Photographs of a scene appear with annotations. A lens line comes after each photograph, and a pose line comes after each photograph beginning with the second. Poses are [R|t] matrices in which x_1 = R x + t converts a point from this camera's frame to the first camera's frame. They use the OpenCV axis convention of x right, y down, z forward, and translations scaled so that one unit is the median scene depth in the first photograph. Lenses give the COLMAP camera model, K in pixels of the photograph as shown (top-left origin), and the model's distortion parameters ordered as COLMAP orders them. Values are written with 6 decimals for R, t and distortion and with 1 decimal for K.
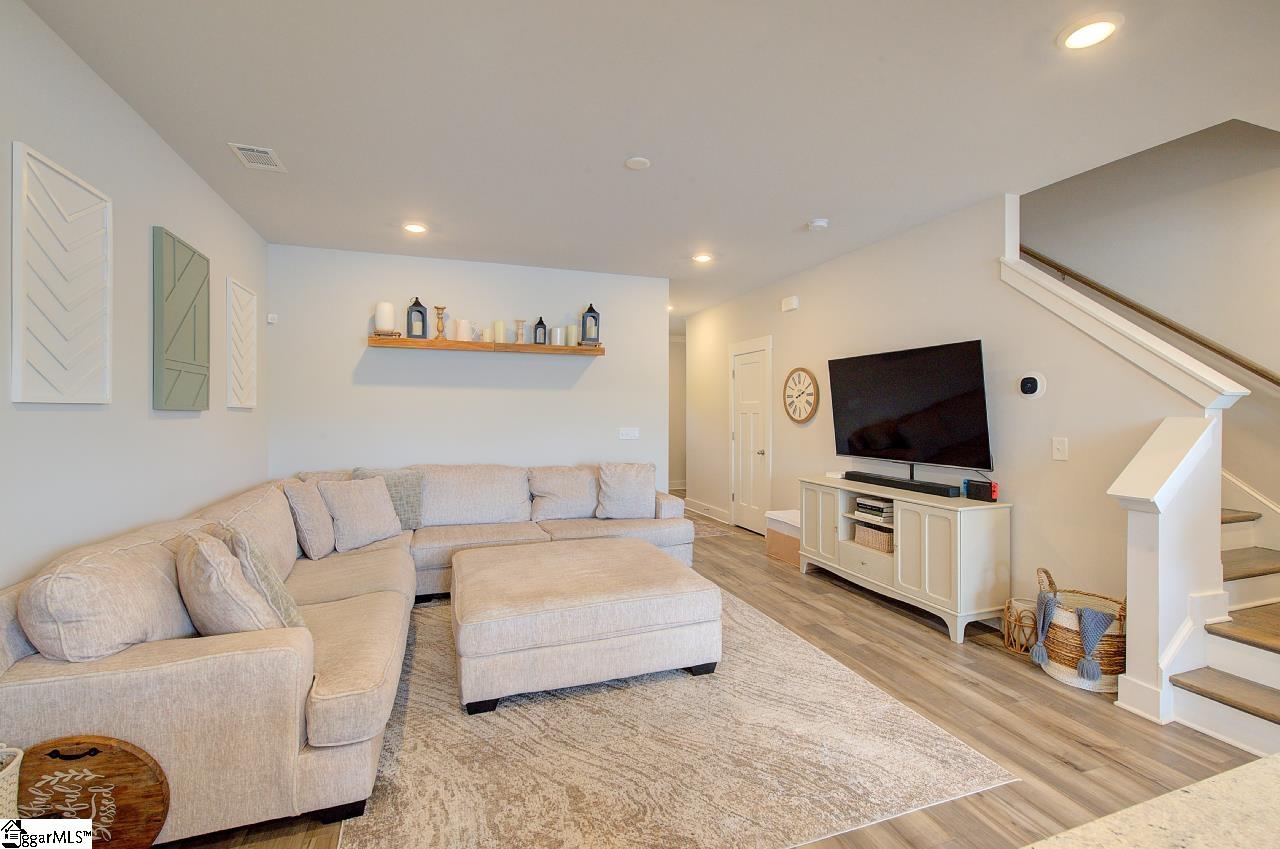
lens RADIAL K [[550.9, 0, 640.7], [0, 550.9, 416.3], [0, 0, 1]] dist [0.002645, 0.000784]
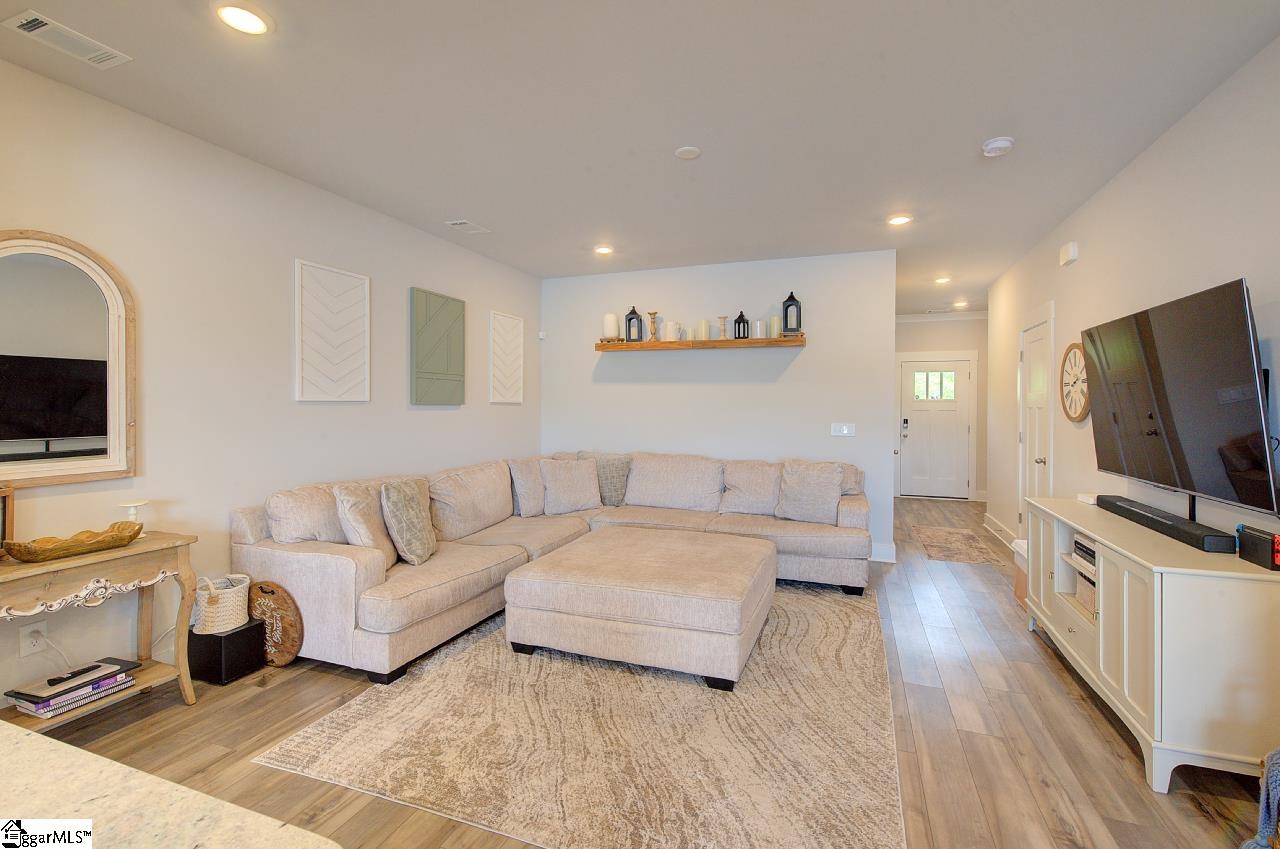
lens RADIAL K [[550.9, 0, 644.6], [0, 550.9, 413.8], [0, 0, 1]] dist [0.002645, 0.000784]
pose [[0.772256, 0.010791, -0.635220, 0.409583], [-0.006269, 0.999936, 0.009365, -0.001845], [0.635281, -0.003250, 0.772275, 0.140534]]
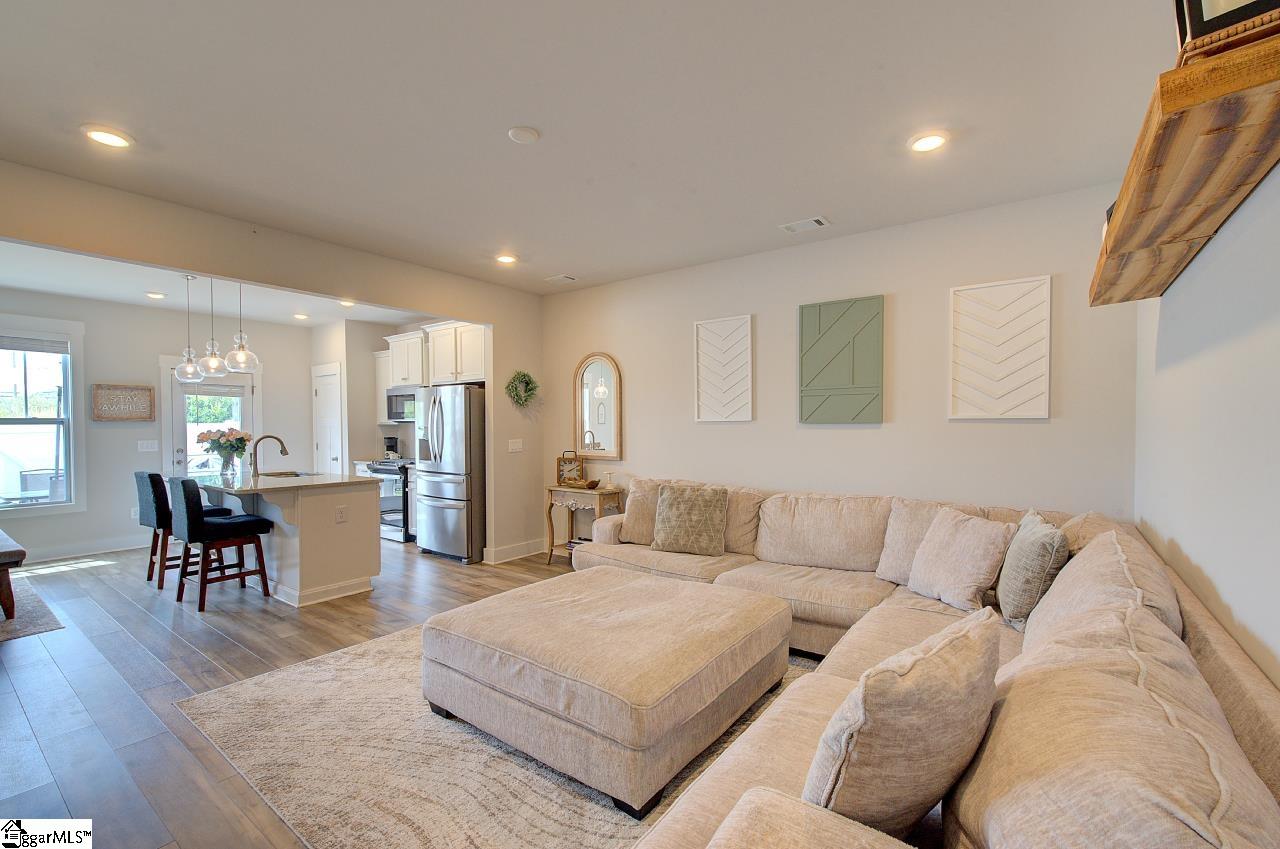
lens RADIAL K [[550.9, 0, 639.4], [0, 550.9, 428.3], [0, 0, 1]] dist [0.002645, 0.000784]
pose [[-0.826808, 0.006637, -0.562445, 0.251765], [-0.001408, 0.999903, 0.013870, -0.010287], [0.562482, 0.012260, -0.826719, 1.341856]]
